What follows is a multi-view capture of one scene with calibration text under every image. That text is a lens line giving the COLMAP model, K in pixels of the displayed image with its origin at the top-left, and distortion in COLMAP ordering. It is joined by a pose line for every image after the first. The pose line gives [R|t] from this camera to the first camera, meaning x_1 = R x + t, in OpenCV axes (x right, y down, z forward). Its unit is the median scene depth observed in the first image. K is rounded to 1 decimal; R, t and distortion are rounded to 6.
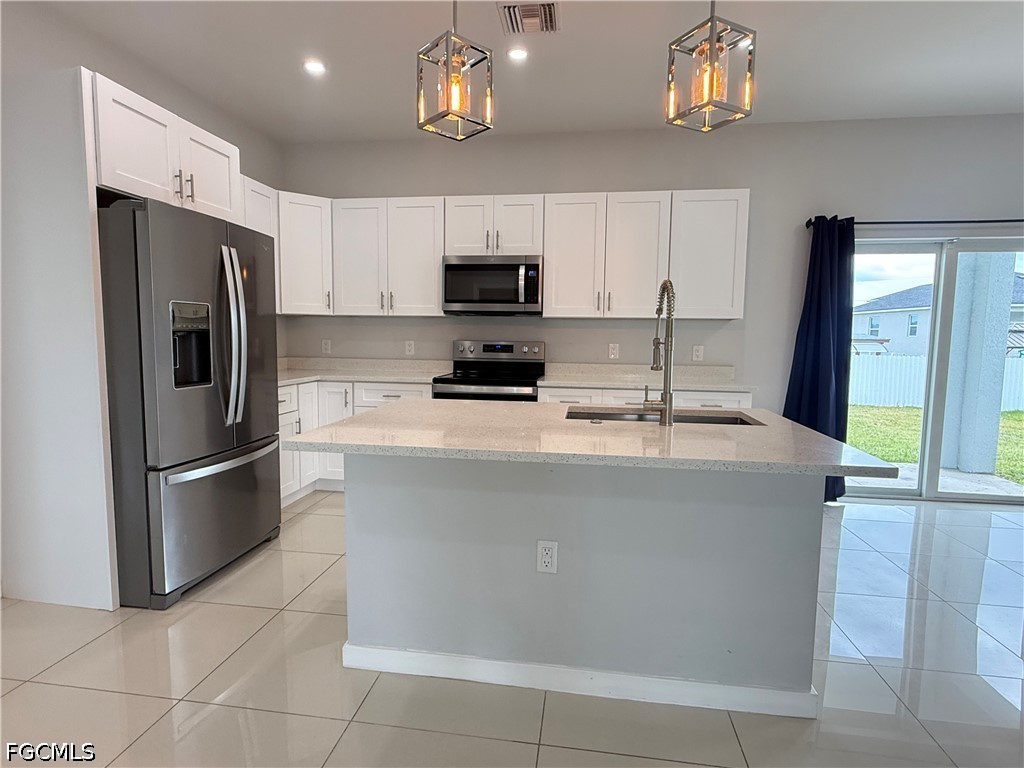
lens RADIAL K [[538.2, 0, 512.0], [0, 538.2, 384.0], [0, 0, 1]] dist [-0.003297, -0.000689]
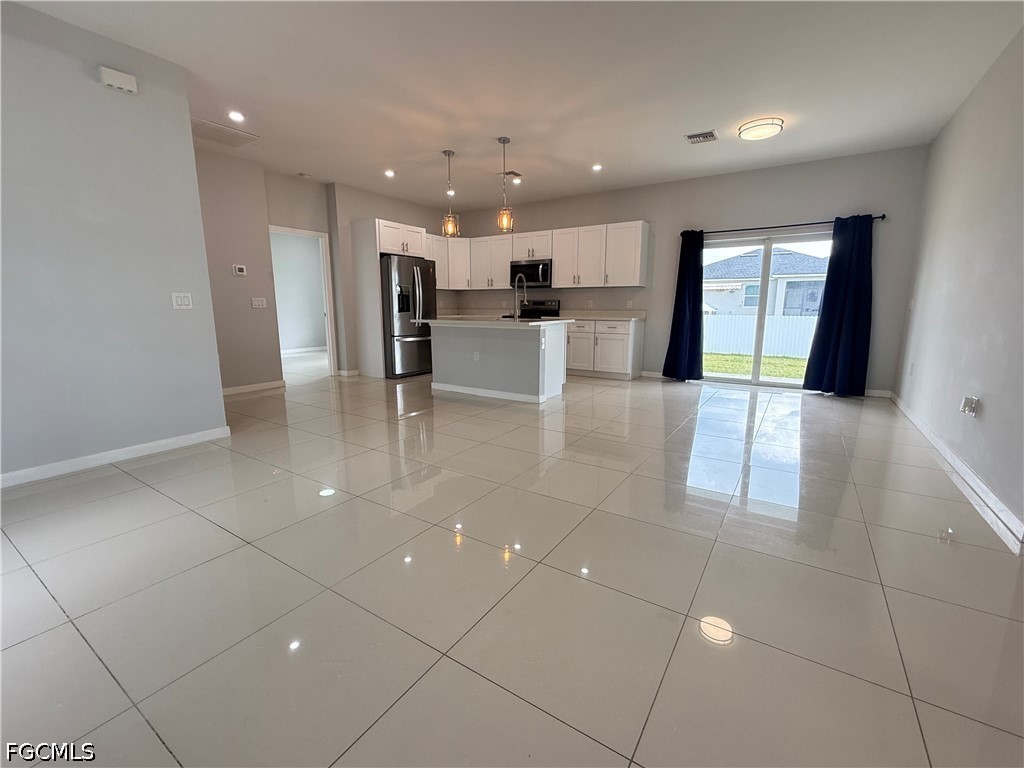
lens RADIAL K [[444.1, 0, 512.0], [0, 444.1, 384.0], [0, 0, 1]] dist [-0.000311, -0.000016]
pose [[0.906351, 0.061510, -0.418023, 0.702288], [-0.026416, 0.995661, 0.089232, 0.107942], [0.421698, -0.069833, 0.904043, -0.722272]]
